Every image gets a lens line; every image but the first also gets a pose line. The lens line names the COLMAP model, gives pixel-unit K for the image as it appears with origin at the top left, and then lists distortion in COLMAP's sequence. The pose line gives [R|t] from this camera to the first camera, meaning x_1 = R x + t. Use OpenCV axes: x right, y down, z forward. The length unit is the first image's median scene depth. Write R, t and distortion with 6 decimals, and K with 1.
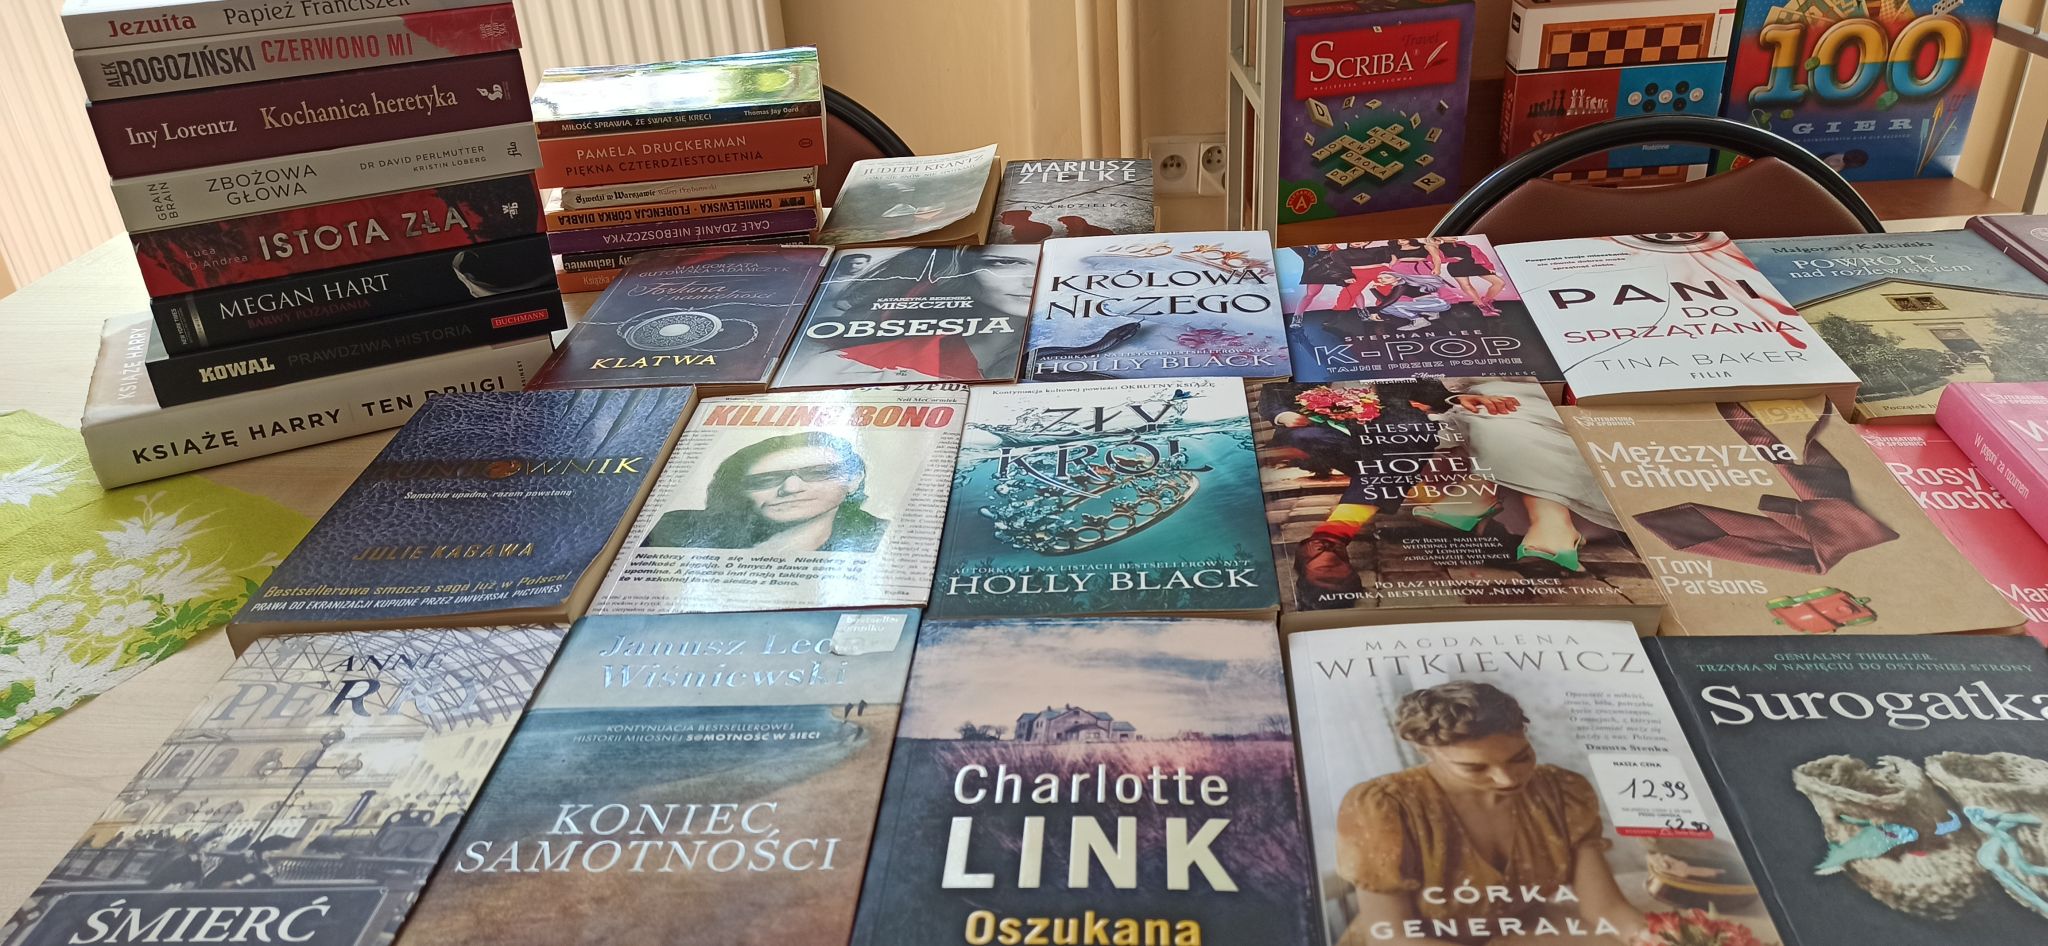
lens RADIAL K [[1498.1, 0, 1024.0], [0, 1498.1, 473.0], [0, 0, 1]] dist [0.068439, -0.081284]
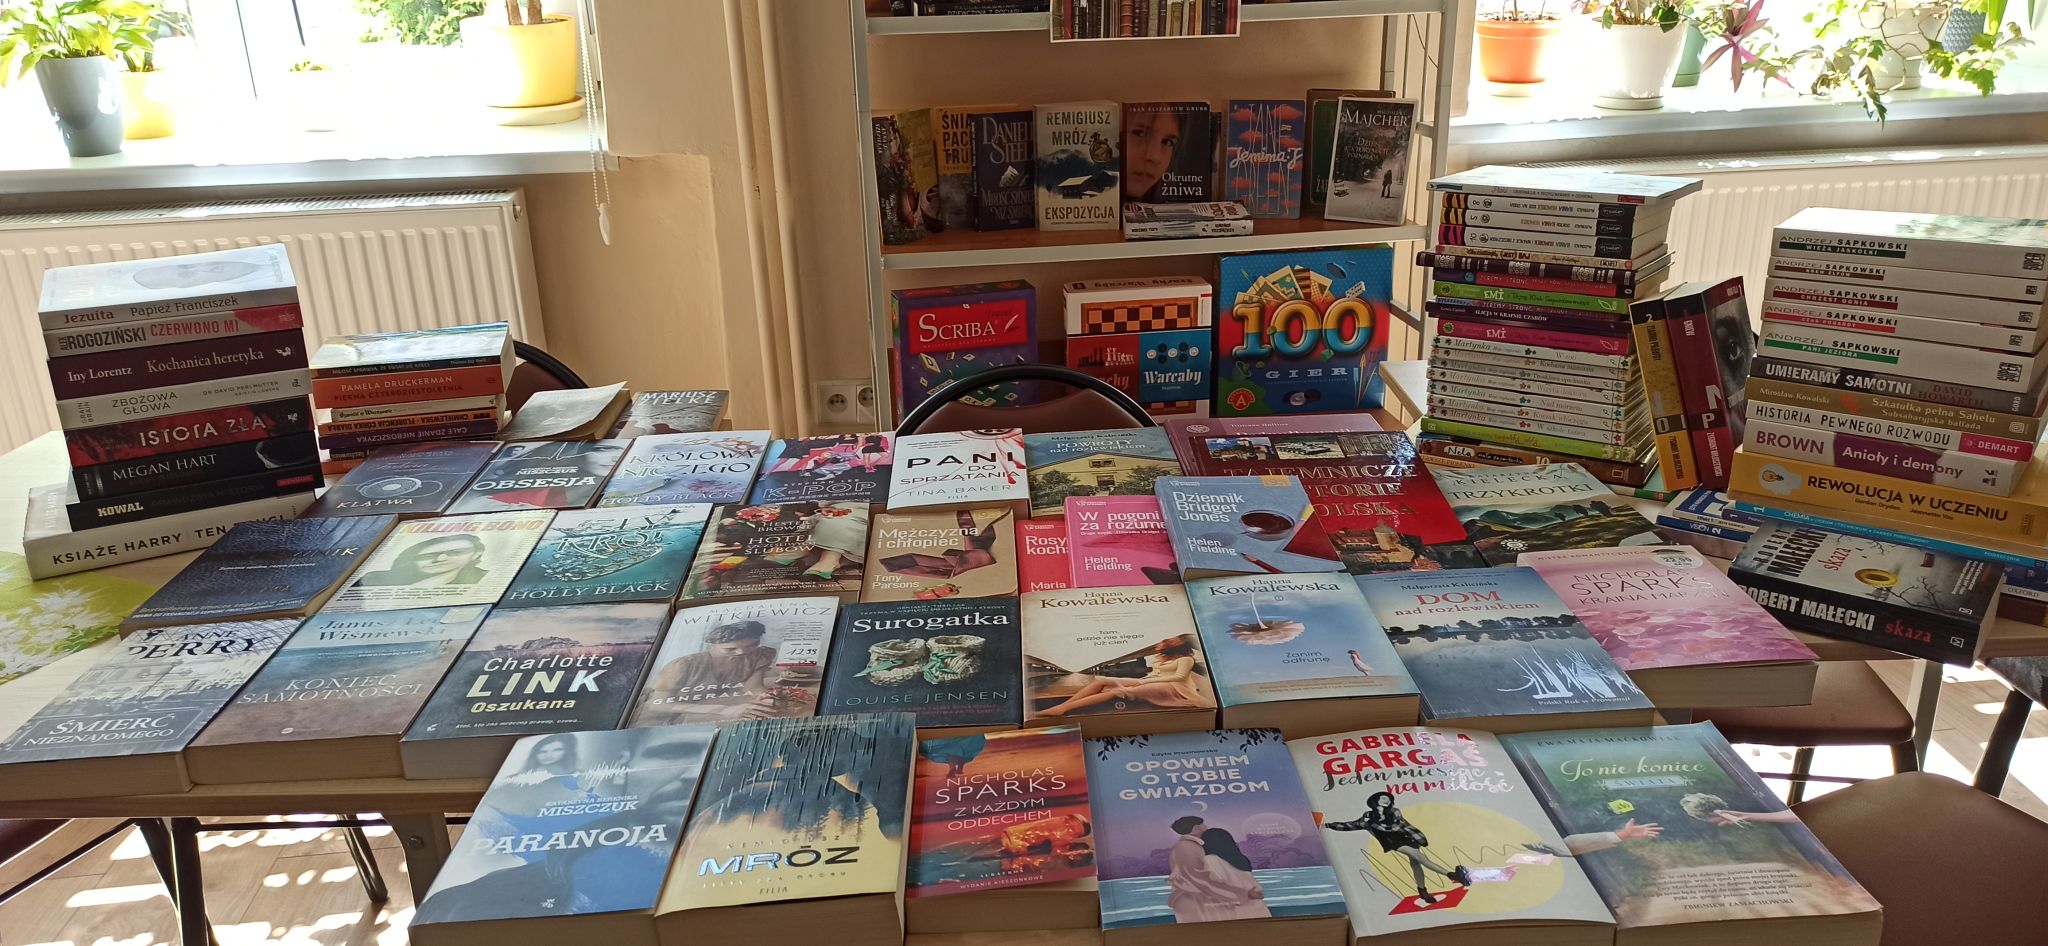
lens RADIAL K [[1498.1, 0, 1024.0], [0, 1498.1, 473.0], [0, 0, 1]] dist [0.068439, -0.081284]
pose [[0.994601, -0.010824, 0.103204, 0.304126], [0.027496, 0.986486, -0.161520, 0.186489], [-0.100061, 0.163486, 0.981458, -0.753636]]
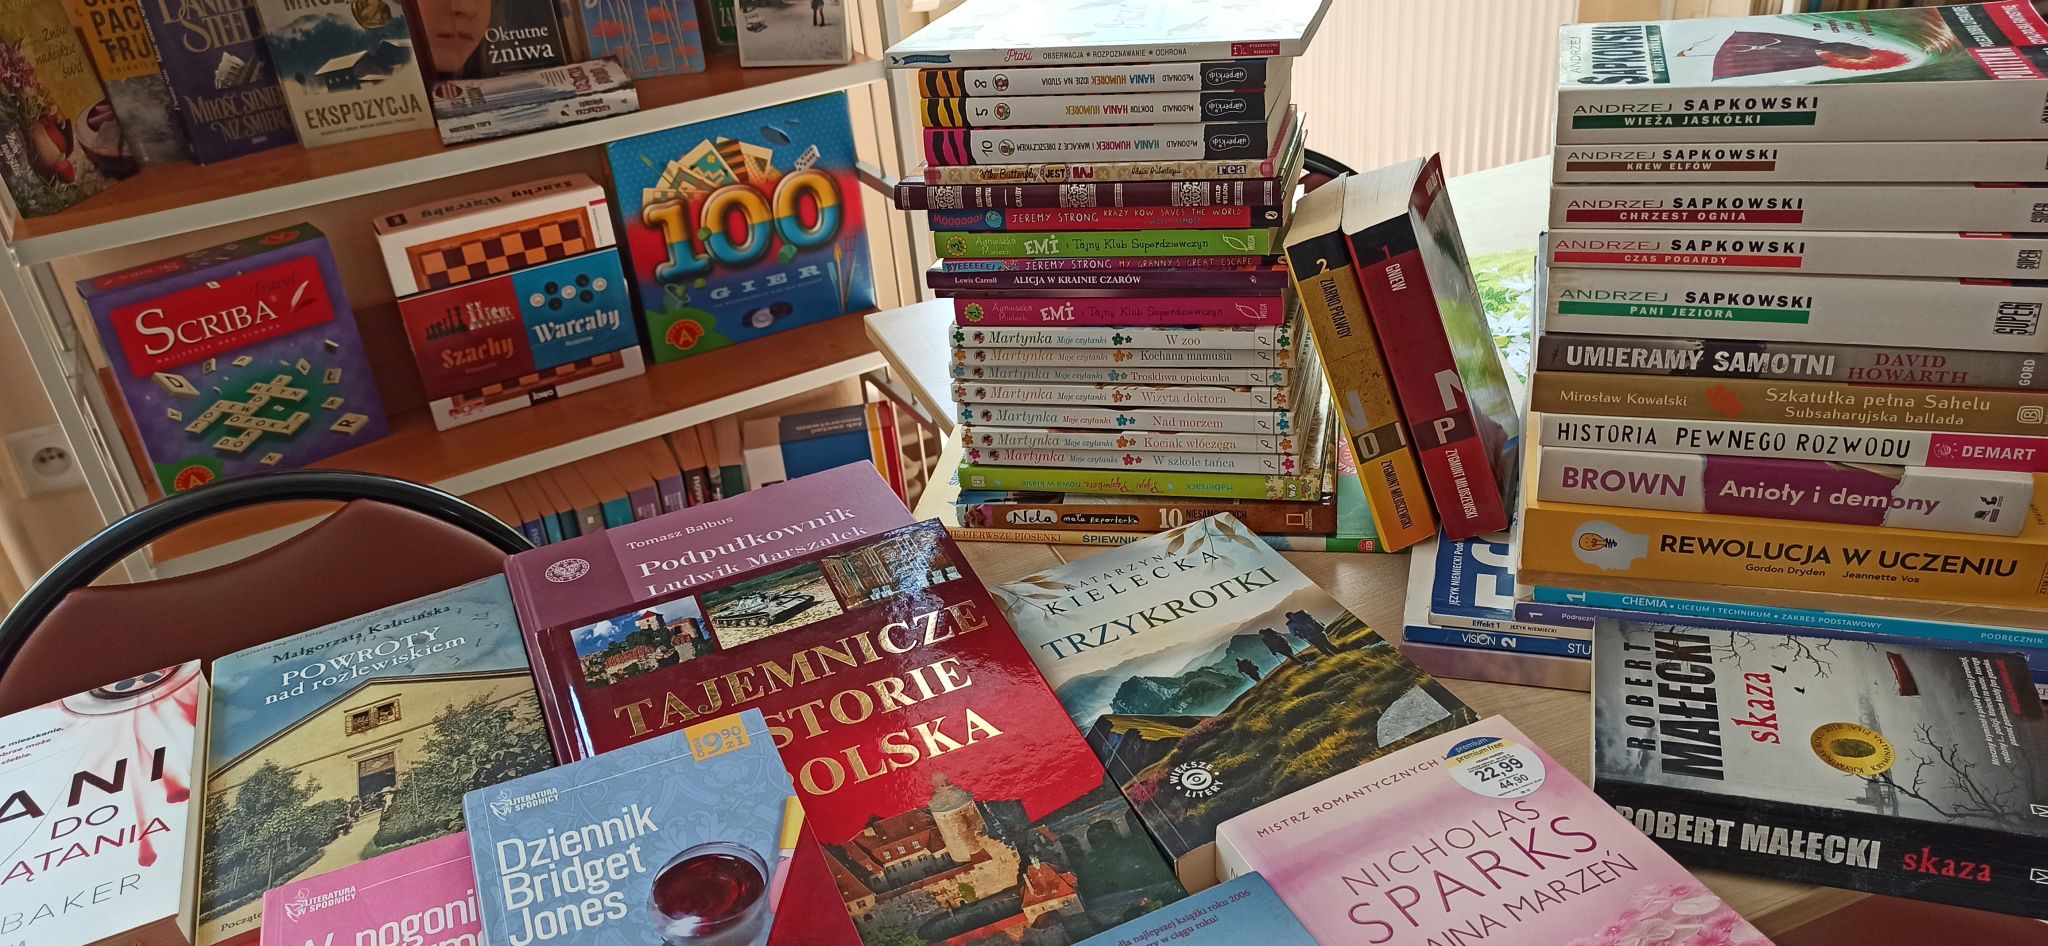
lens RADIAL K [[1498.1, 0, 1024.0], [0, 1498.1, 473.0], [0, 0, 1]] dist [0.068439, -0.081284]
pose [[0.889115, -0.245159, 0.386486, 0.613074], [0.259331, 0.965657, 0.015949, -0.164704], [-0.377123, 0.086047, 0.922157, 0.008181]]
